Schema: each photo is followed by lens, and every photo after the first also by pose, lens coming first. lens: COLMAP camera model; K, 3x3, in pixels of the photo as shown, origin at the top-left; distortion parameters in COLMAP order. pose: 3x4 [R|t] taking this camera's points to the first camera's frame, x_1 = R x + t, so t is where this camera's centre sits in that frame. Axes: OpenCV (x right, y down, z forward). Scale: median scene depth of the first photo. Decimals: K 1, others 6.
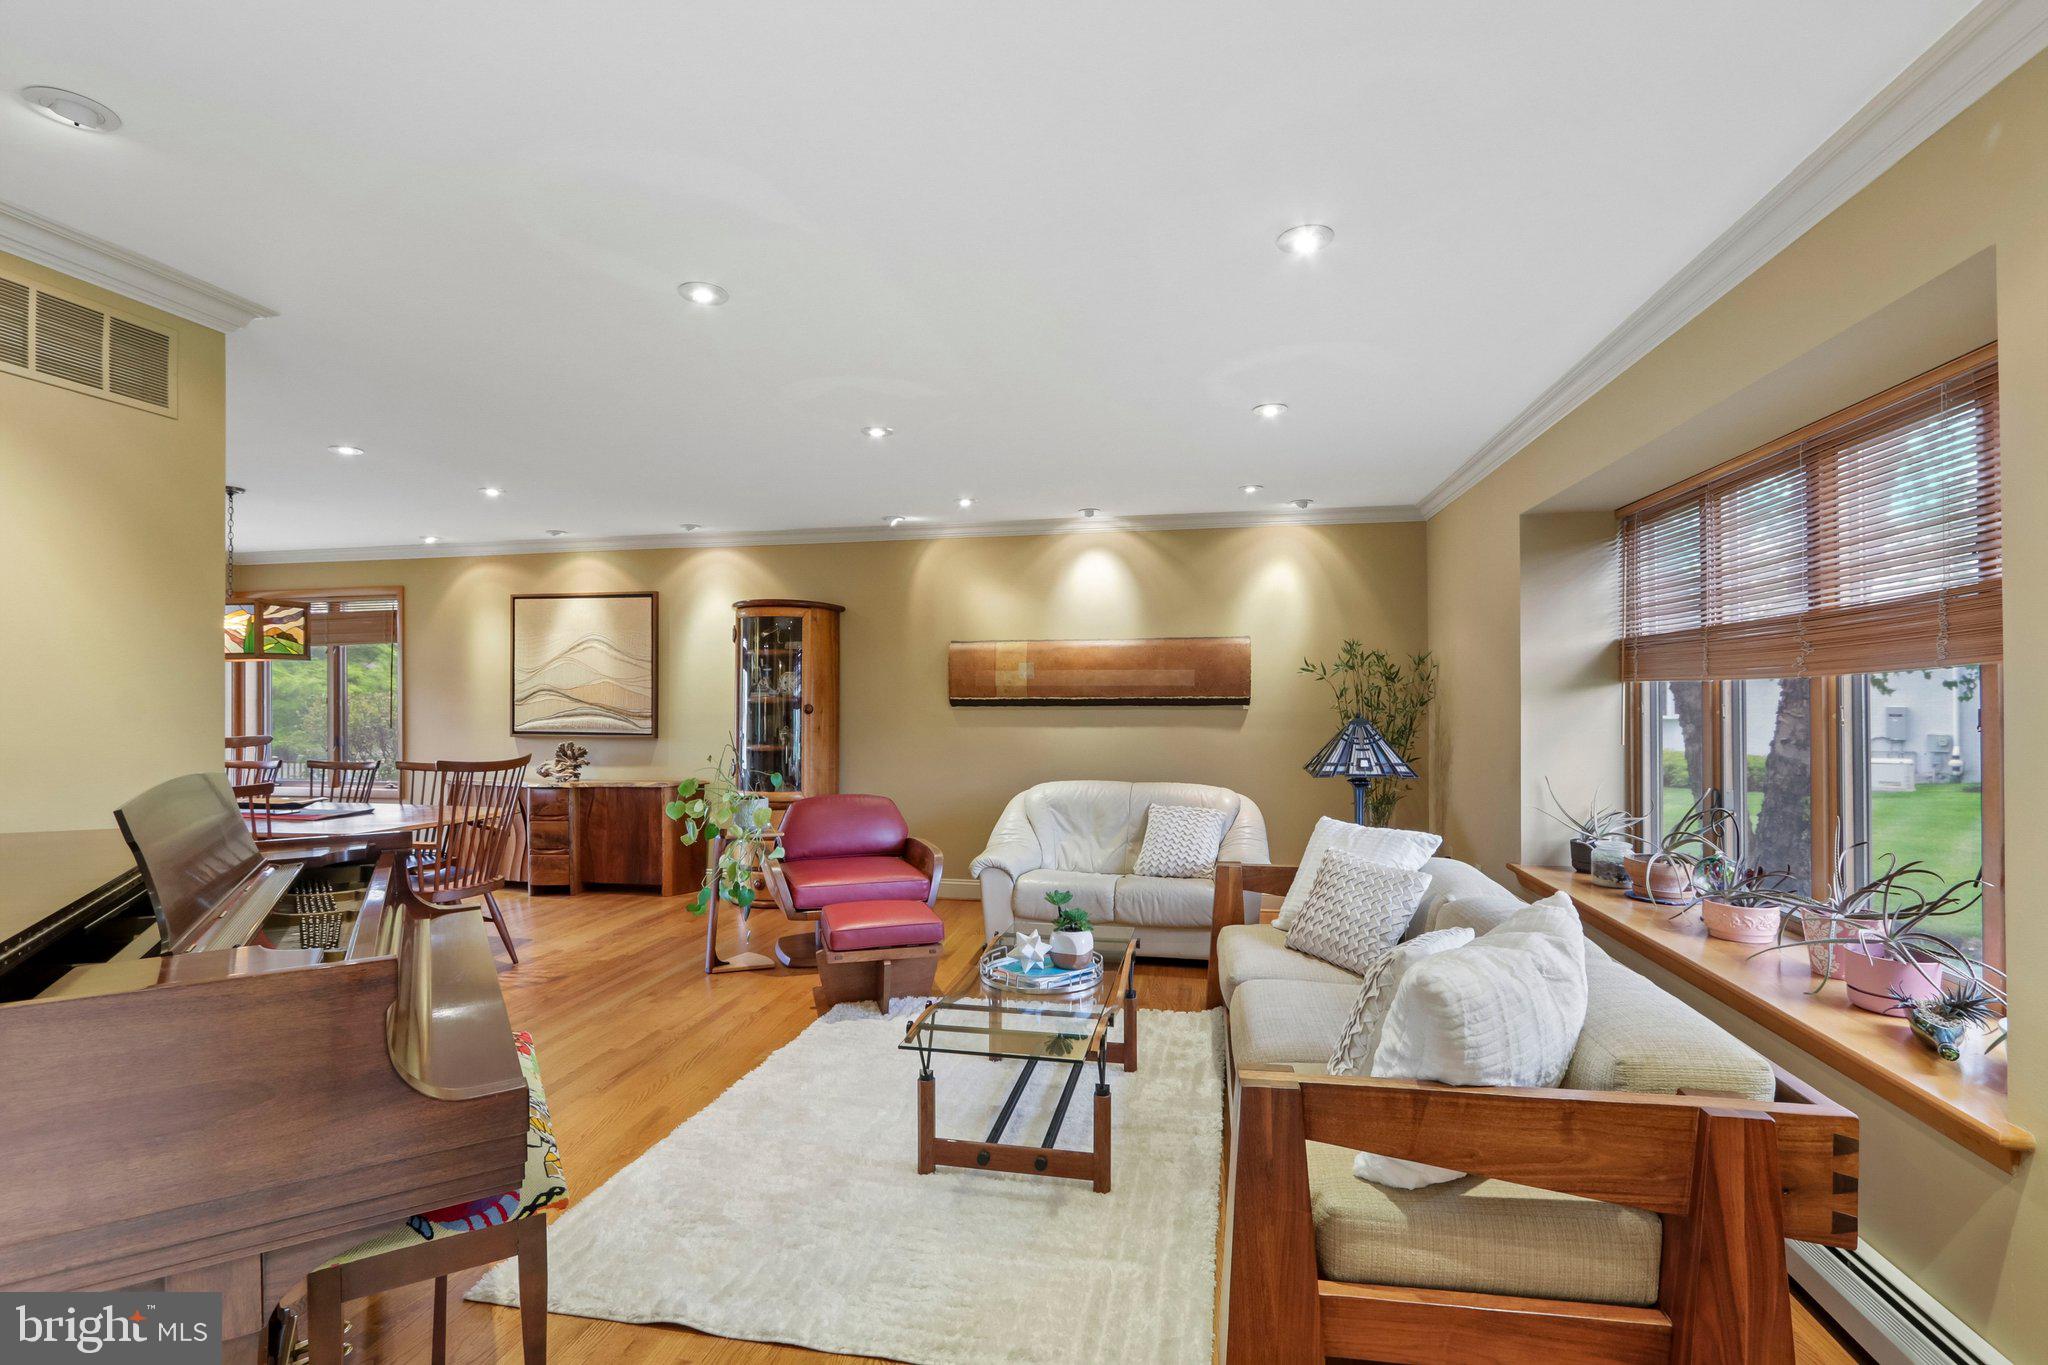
lens RADIAL K [[943.3, 0, 1018.3], [0, 943.3, 695.9], [0, 0, 1]] dist [-0.013048, 0.000121]
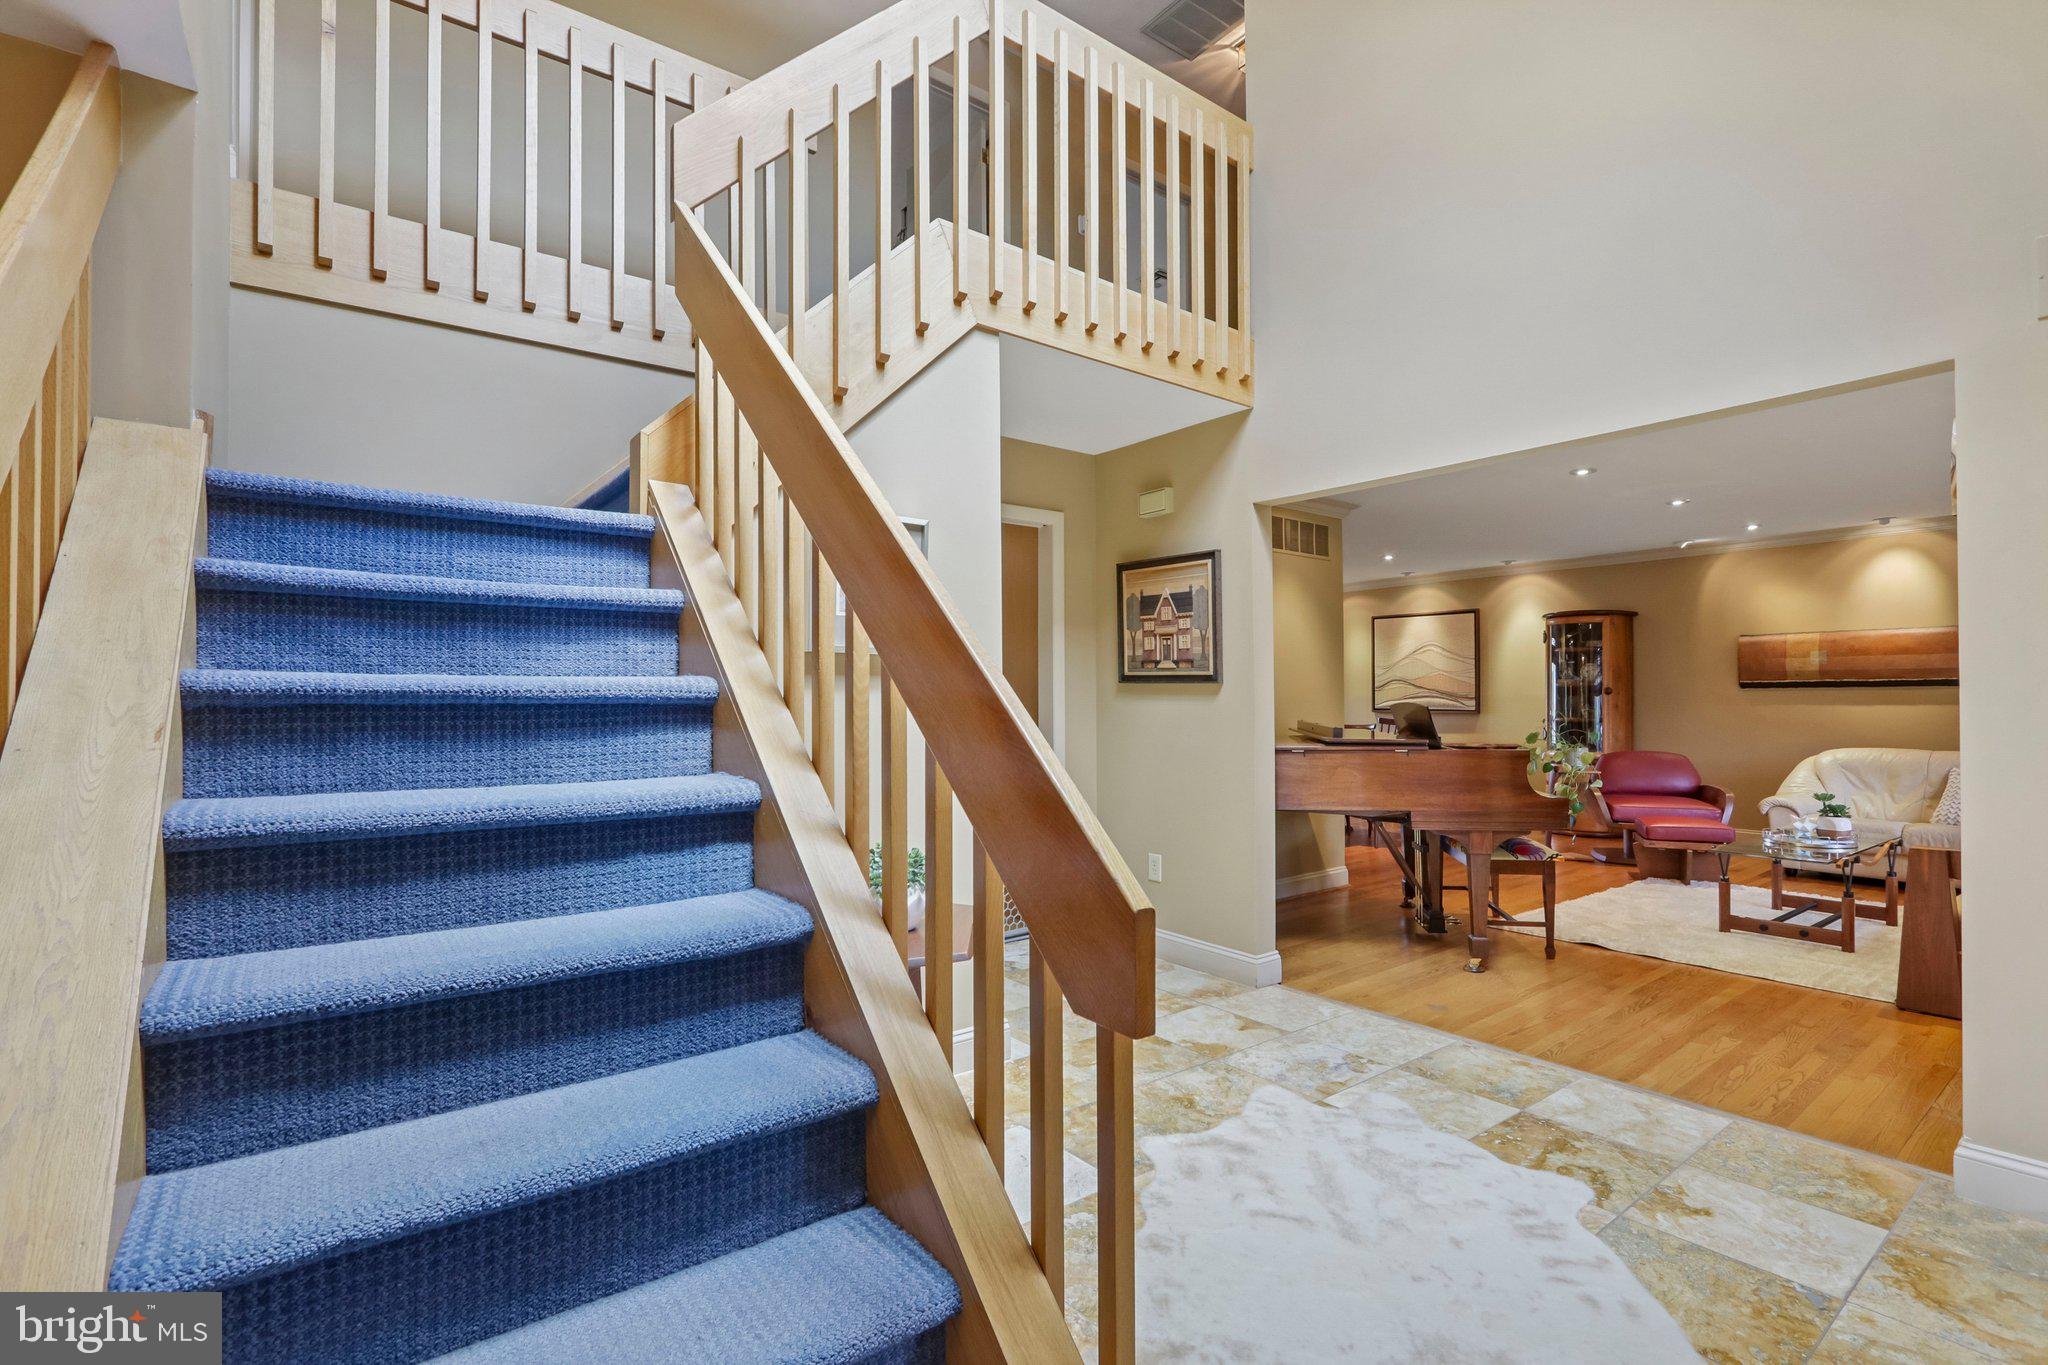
lens RADIAL K [[943.3, 0, 1018.2], [0, 943.3, 689.7], [0, 0, 1]] dist [-0.013048, 0.000121]
pose [[0.746067, -0.007083, -0.665833, 0.038394], [0.003850, 0.999973, -0.006324, 0.016861], [0.665859, 0.002155, 0.746074, -0.531926]]
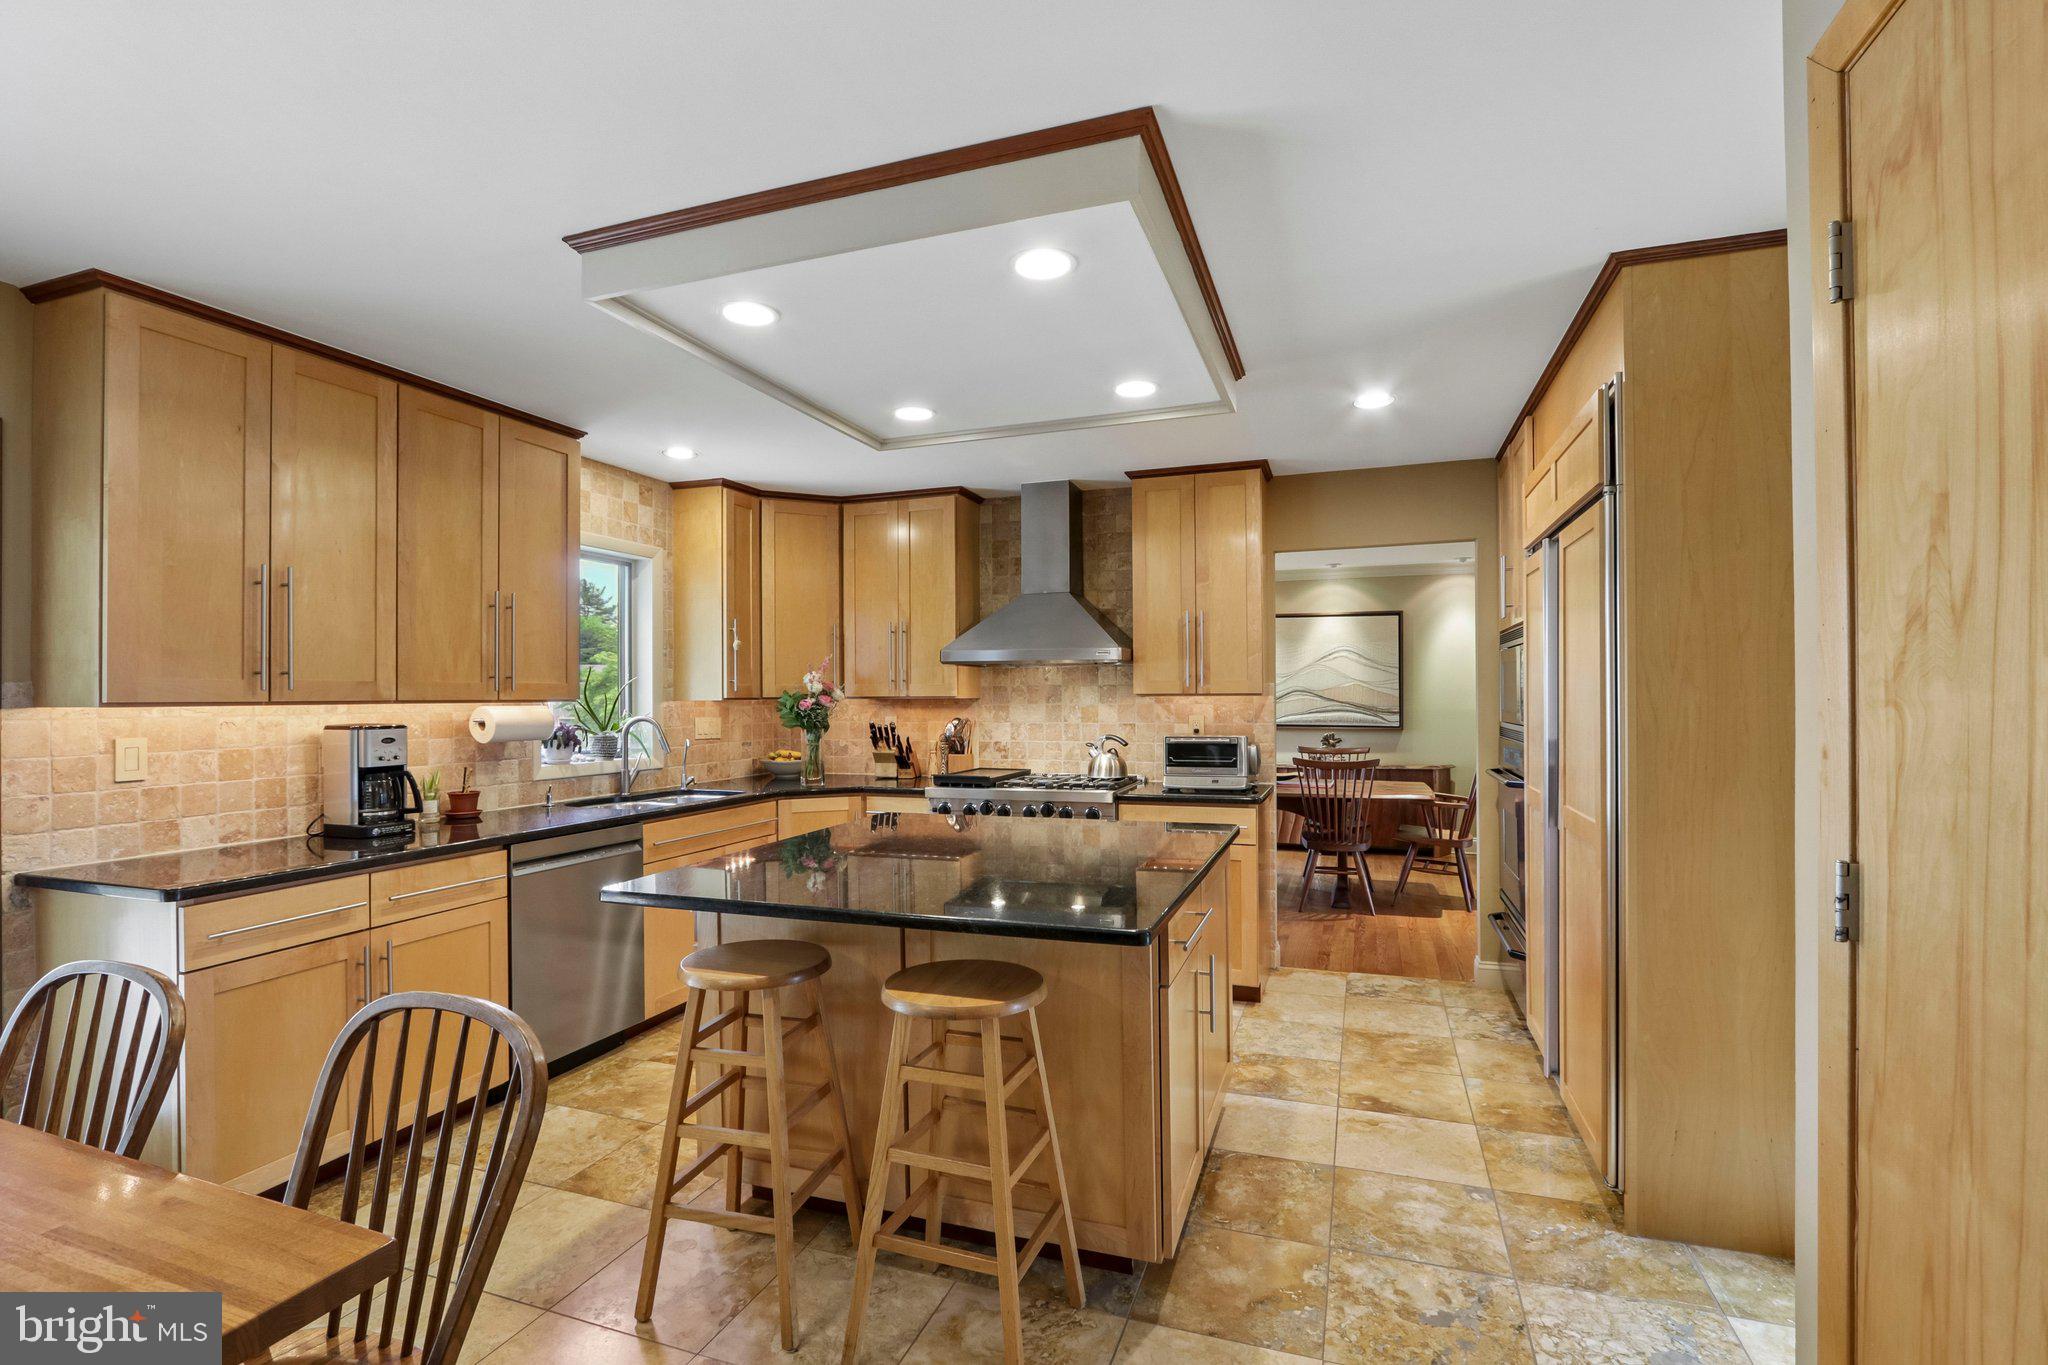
lens RADIAL K [[943.3, 0, 1023.9], [0, 943.3, 689.9], [0, 0, 1]] dist [-0.013048, 0.000121]
pose [[0.988375, -0.002198, -0.152021, -0.728920], [0.001225, 0.999978, -0.006490, 0.000063], [0.152032, 0.006228, 0.988356, -0.306716]]
